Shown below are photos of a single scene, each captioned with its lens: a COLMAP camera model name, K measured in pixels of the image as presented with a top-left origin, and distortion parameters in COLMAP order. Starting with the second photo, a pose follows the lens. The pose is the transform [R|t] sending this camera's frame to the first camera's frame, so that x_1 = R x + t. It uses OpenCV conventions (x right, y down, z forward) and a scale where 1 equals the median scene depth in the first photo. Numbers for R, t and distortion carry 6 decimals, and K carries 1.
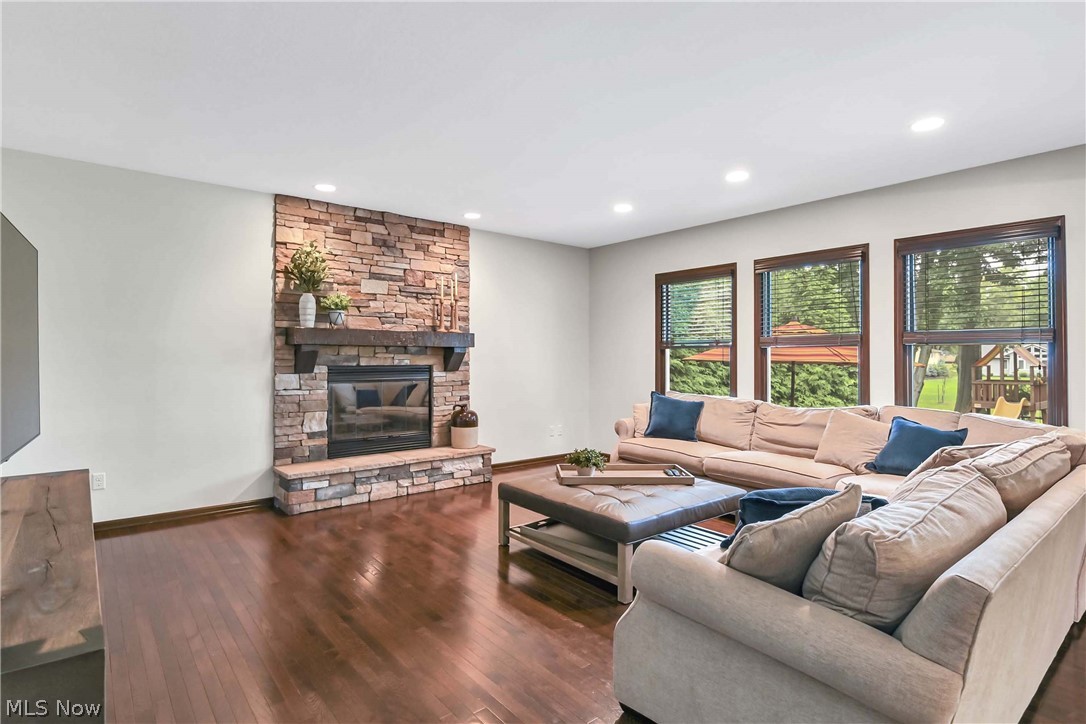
lens RADIAL K [[545.8, 0, 506.1], [0, 545.8, 351.4], [0, 0, 1]] dist [0.005225, 0.000284]
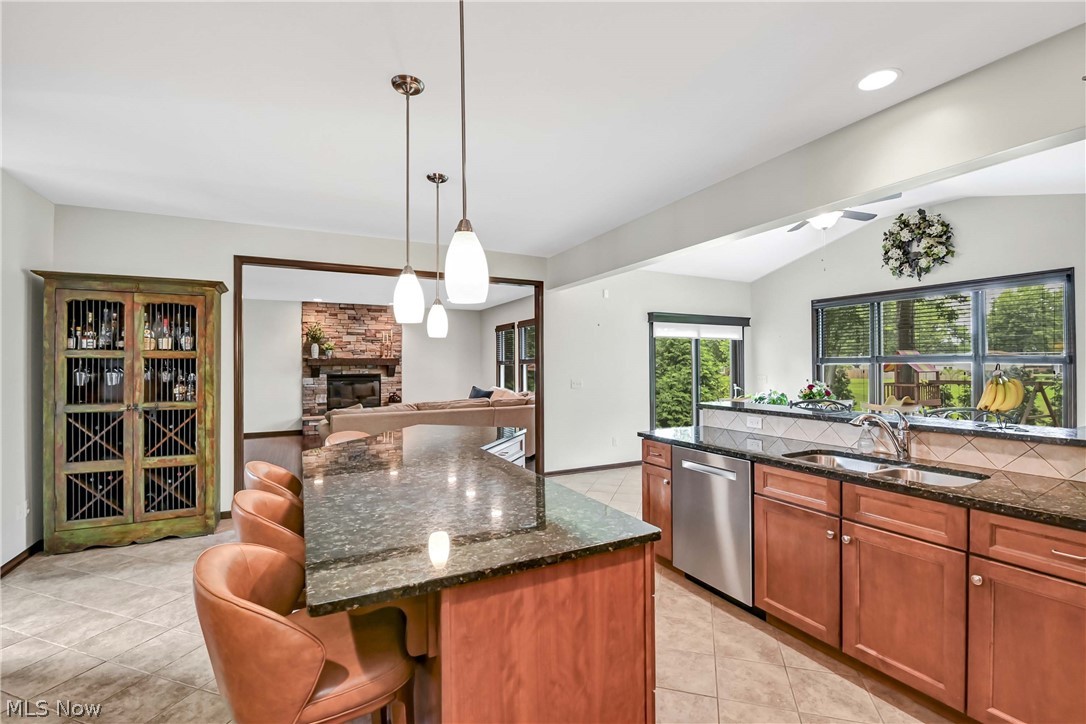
lens RADIAL K [[487.4, 0, 547.6], [0, 487.4, 361.1], [0, 0, 1]] dist [-0.012503, -0.003501]
pose [[0.981245, -0.007550, -0.192619, 0.931550], [0.008777, 0.999946, 0.005514, -0.030528], [0.192567, -0.007101, 0.981258, -0.783915]]
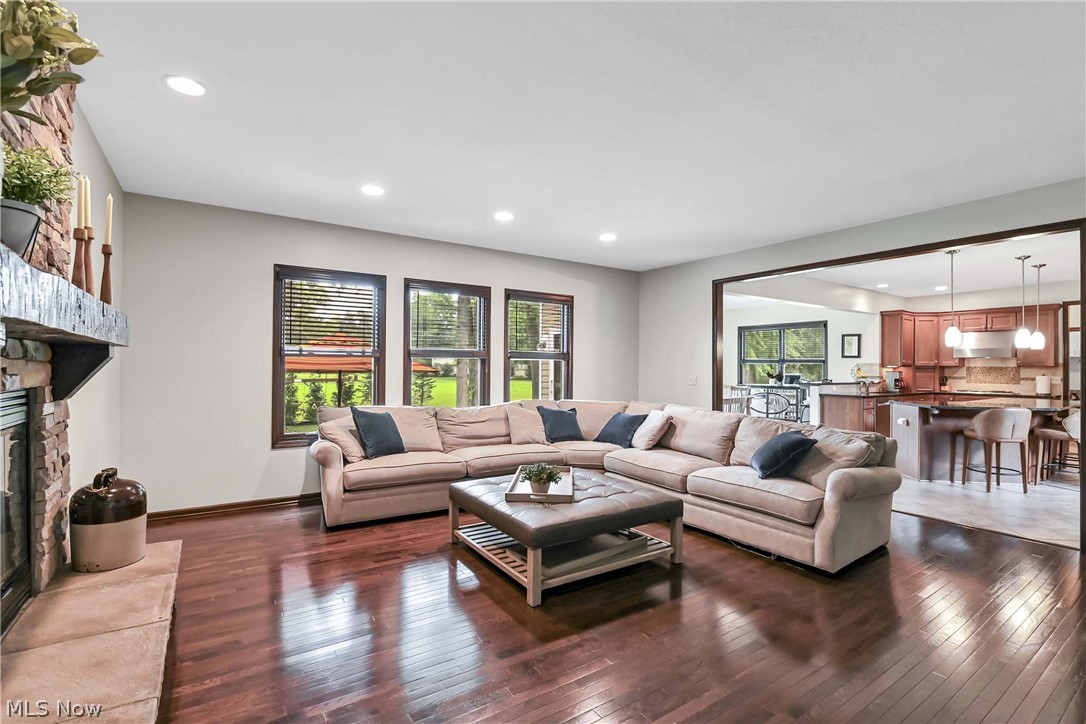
lens RADIAL K [[487.4, 0, 534.3], [0, 487.4, 363.8], [0, 0, 1]] dist [-0.012503, -0.003501]
pose [[0.087441, 0.007319, 0.996143, -0.492868], [-0.020140, 0.999782, -0.005578, 0.003859], [-0.995966, -0.019574, 0.087569, 0.663183]]
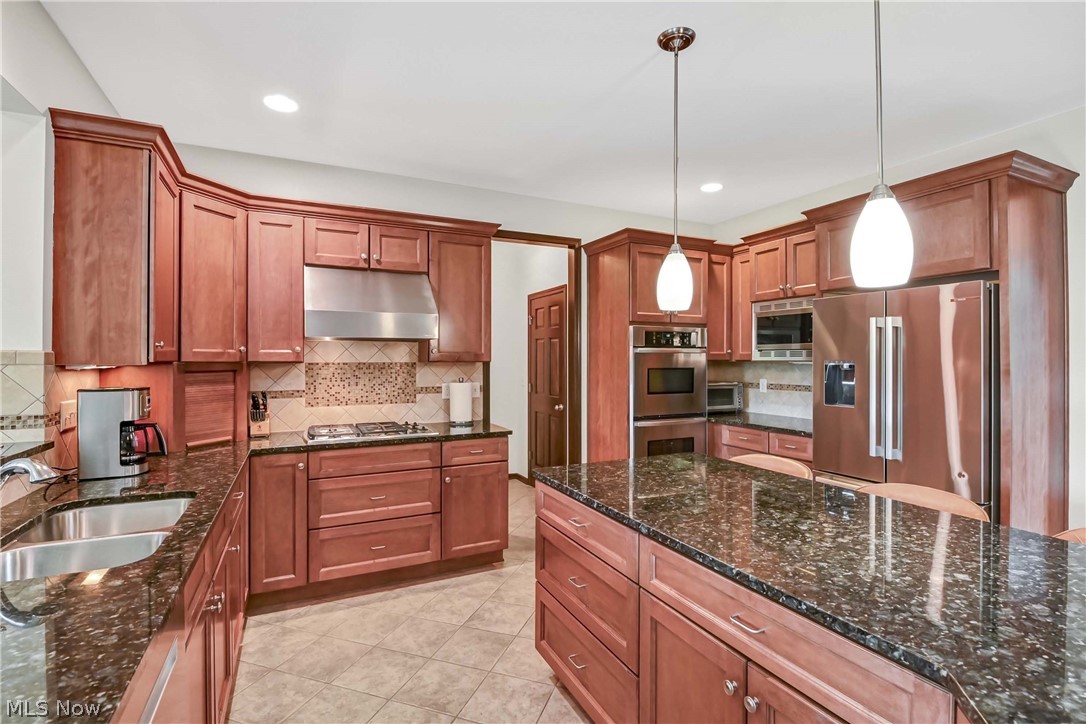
lens RADIAL K [[502.4, 0, 535.3], [0, 502.4, 357.6], [0, 0, 1]] dist [-0.003253, -0.002106]
pose [[-0.977350, 0.001179, 0.211626, 0.828896], [-0.001913, 0.999894, -0.014404, -0.022622], [-0.211621, -0.014483, -0.977245, -0.086635]]
